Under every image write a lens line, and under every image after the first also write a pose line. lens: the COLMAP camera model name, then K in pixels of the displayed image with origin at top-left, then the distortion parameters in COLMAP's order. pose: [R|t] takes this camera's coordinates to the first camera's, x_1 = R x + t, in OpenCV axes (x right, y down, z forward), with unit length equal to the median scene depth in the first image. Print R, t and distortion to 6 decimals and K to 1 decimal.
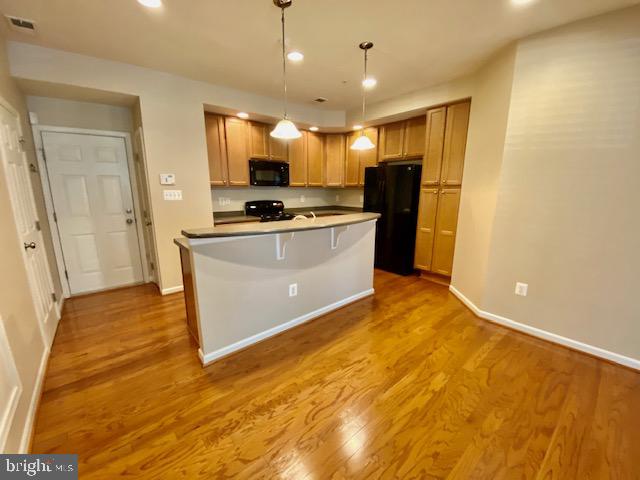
lens RADIAL K [[258.3, 0, 320.0], [0, 258.3, 240.0], [0, 0, 1]] dist [0.026744, -0.021973]
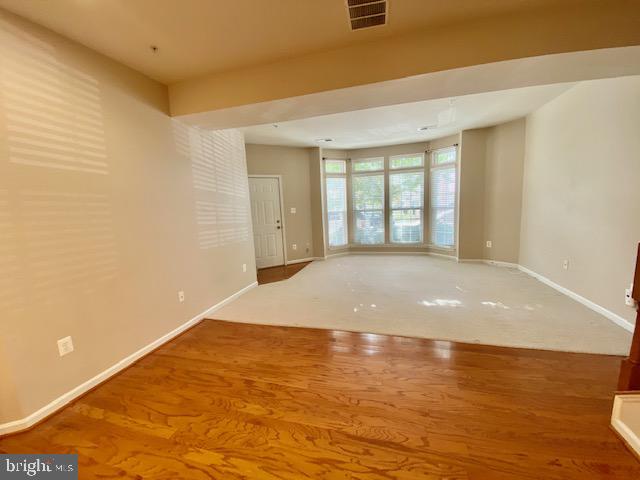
lens RADIAL K [[258.3, 0, 320.0], [0, 258.3, 240.0], [0, 0, 1]] dist [0.026744, -0.021973]
pose [[-0.551428, -0.089838, 0.829371, -0.232075], [0.219080, 0.943694, 0.247883, -0.128709], [-0.804941, 0.318389, -0.500698, 0.696736]]
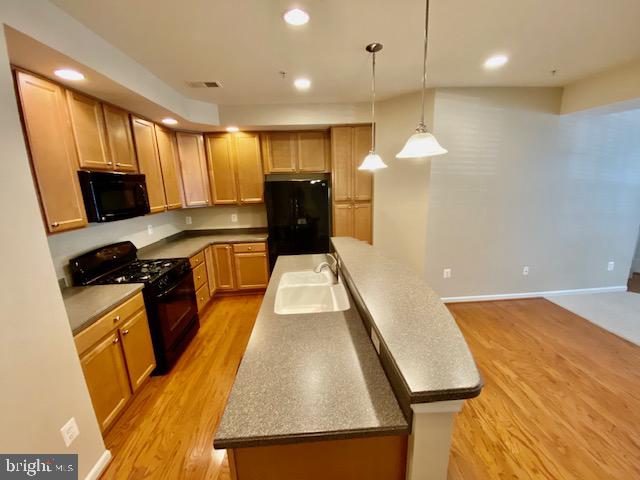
lens RADIAL K [[258.3, 0, 320.0], [0, 258.3, 240.0], [0, 0, 1]] dist [0.026744, -0.021973]
pose [[0.605064, -0.191120, 0.772897, -0.677634], [0.196780, 0.976542, 0.087427, -0.242823], [-0.771476, 0.099192, 0.628479, 0.648871]]
